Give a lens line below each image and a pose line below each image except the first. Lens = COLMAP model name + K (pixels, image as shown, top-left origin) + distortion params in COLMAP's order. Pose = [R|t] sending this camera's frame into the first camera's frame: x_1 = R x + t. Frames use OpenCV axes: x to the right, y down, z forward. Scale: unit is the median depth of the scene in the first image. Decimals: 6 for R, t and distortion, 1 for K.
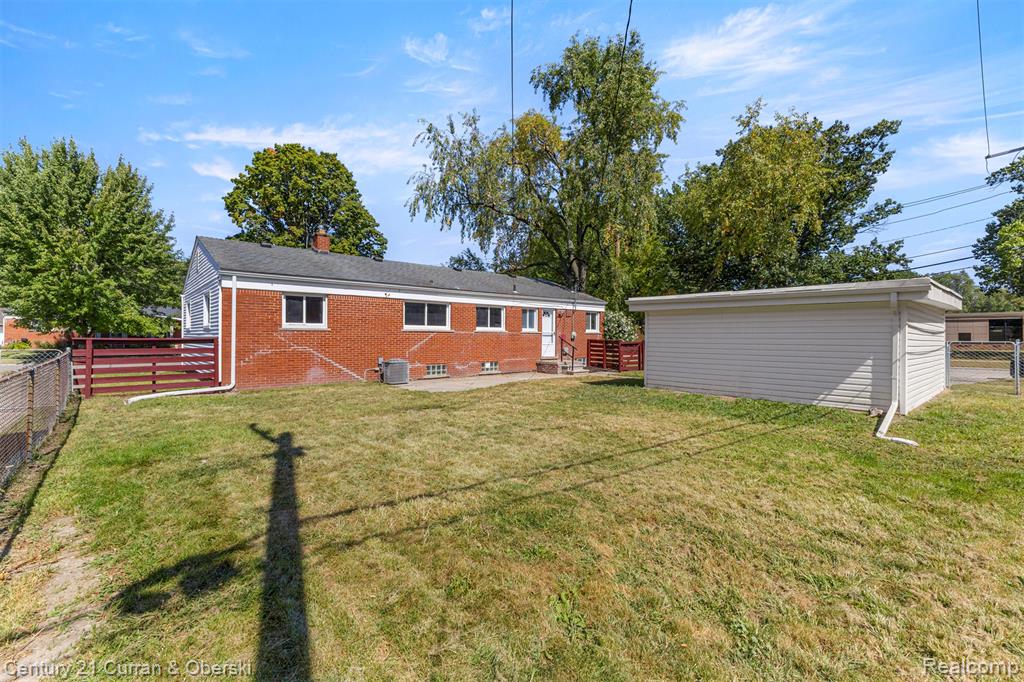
lens RADIAL K [[446.7, 0, 512.4], [0, 446.7, 336.0], [0, 0, 1]] dist [0.000191, -0.000151]
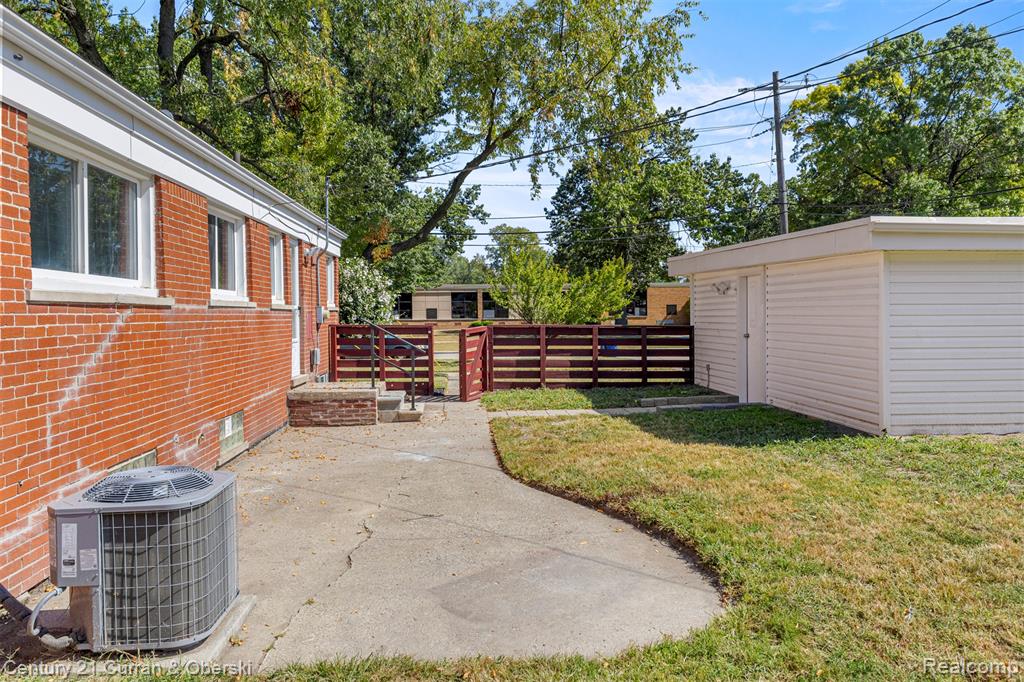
lens RADIAL K [[731.1, 0, 515.5], [0, 731.1, 322.3], [0, 0, 1]] dist [0.023475, -0.007232]
pose [[0.593528, -0.020661, 0.804548, -0.272782], [0.013053, 0.999786, 0.016045, -0.003327], [-0.804708, 0.000978, 0.593671, 0.523430]]
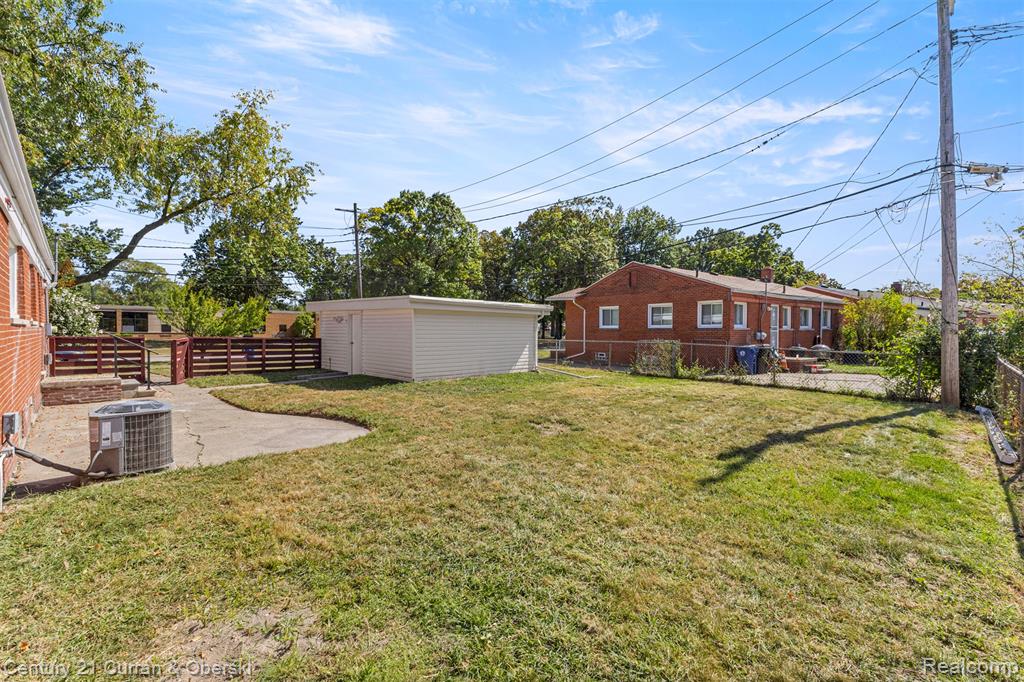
lens RADIAL K [[446.7, 0, 512.4], [0, 446.7, 336.0], [0, 0, 1]] dist [0.000191, -0.000151]
pose [[-0.069379, -0.018137, 0.997426, -0.450061], [-0.006693, 0.999821, 0.017715, -0.007451], [-0.997568, -0.005447, -0.069487, 0.507054]]
